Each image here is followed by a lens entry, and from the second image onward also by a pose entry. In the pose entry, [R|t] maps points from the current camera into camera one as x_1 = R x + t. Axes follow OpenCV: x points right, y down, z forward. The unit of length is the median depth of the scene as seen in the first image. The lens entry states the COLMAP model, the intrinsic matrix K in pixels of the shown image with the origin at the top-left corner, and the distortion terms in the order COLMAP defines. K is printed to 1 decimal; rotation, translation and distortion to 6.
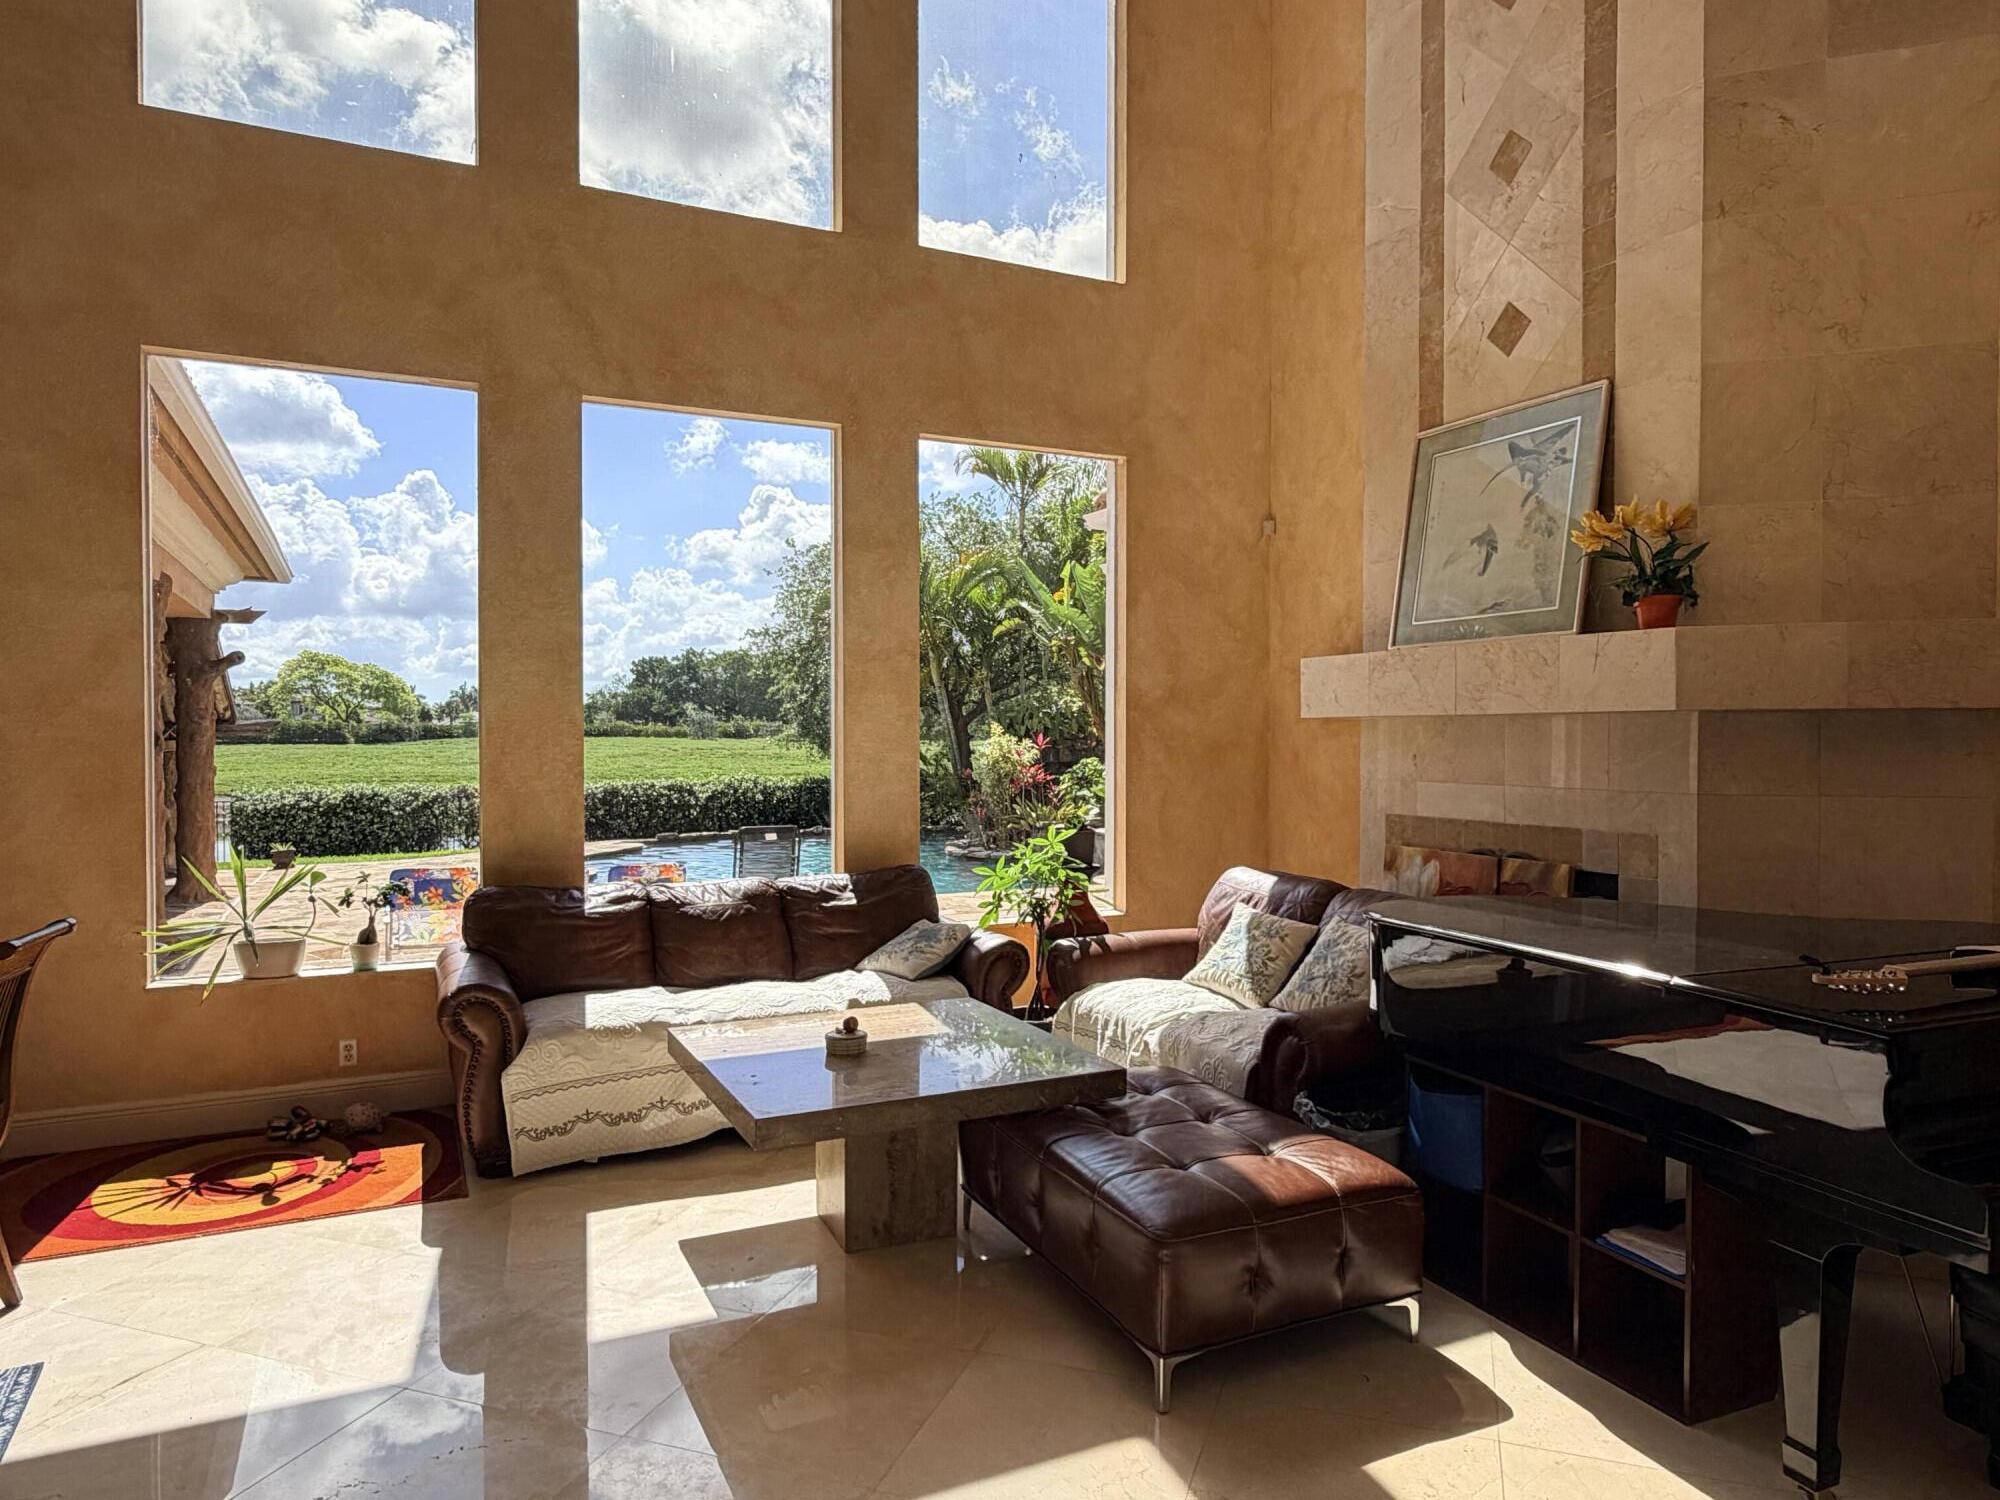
lens RADIAL K [[1251.3, 0, 997.9], [0, 1251.3, 747.9], [0, 0, 1]] dist [0.005230, 0.001352]
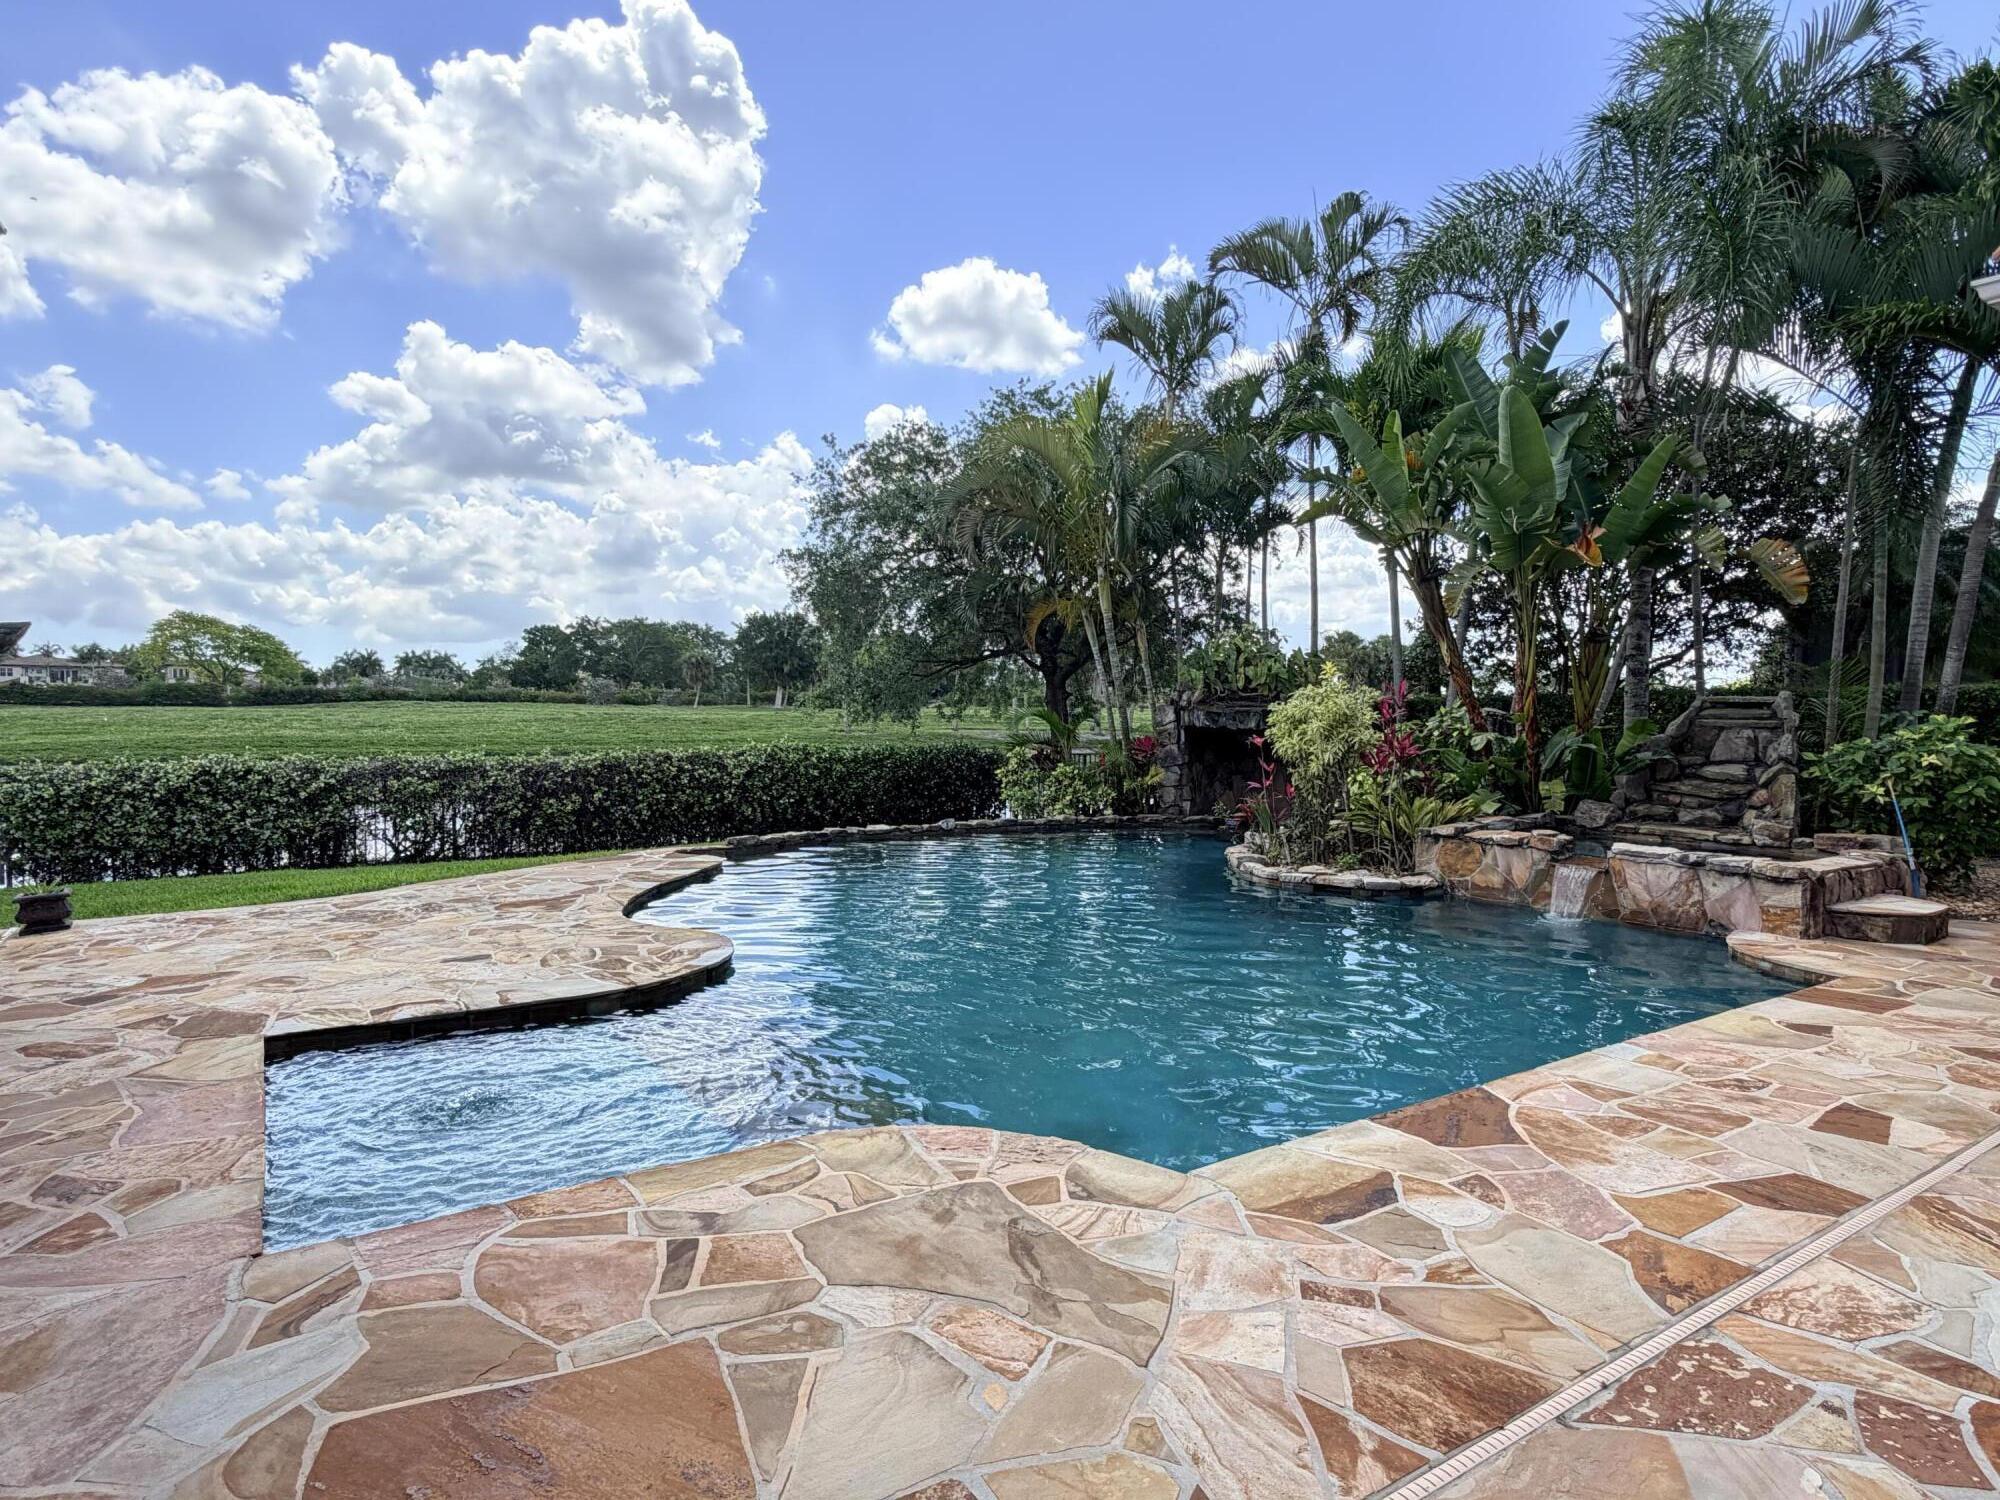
lens RADIAL K [[1124.7, 0, 1002.4], [0, 1124.7, 756.3], [0, 0, 1]] dist [-0.001146, -0.001731]
pose [[0.992275, 0.002390, 0.124037, -0.170064], [-0.006694, 0.999390, 0.034289, 0.006723], [-0.123880, -0.034855, 0.991685, 0.351034]]
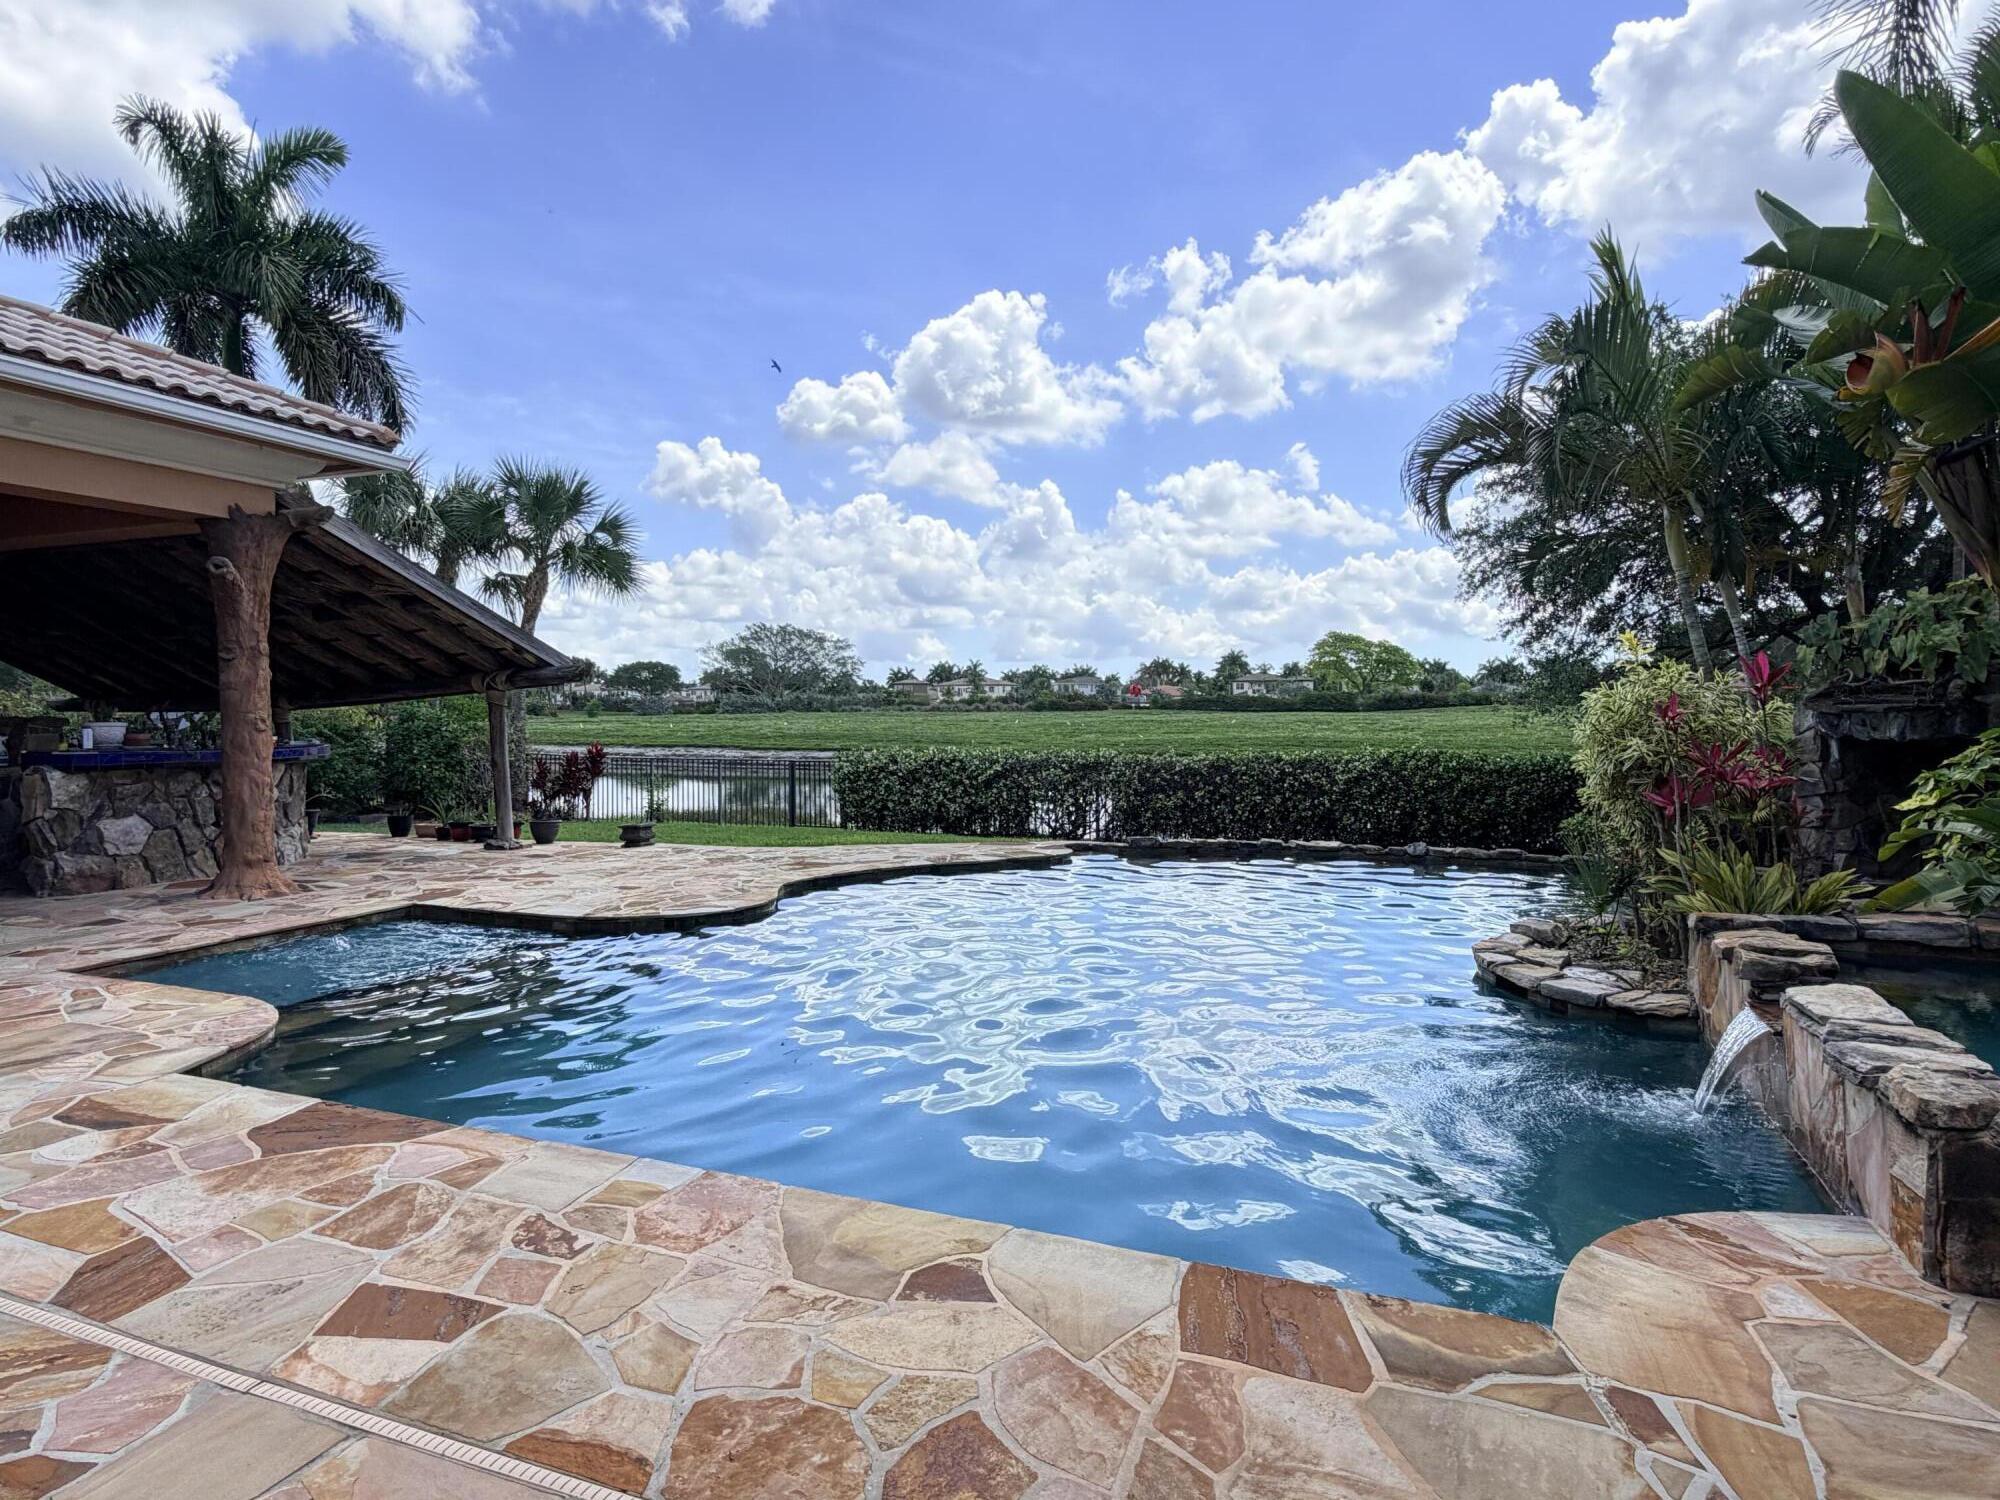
lens RADIAL K [[1124.7, 0, 1004.3], [0, 1124.7, 738.3], [0, 0, 1]] dist [-0.001146, -0.001731]
pose [[0.671528, 0.019670, -0.740718, 0.095106], [-0.005766, 0.999756, 0.021321, 0.005346], [0.740956, -0.010046, 0.671478, 0.466141]]
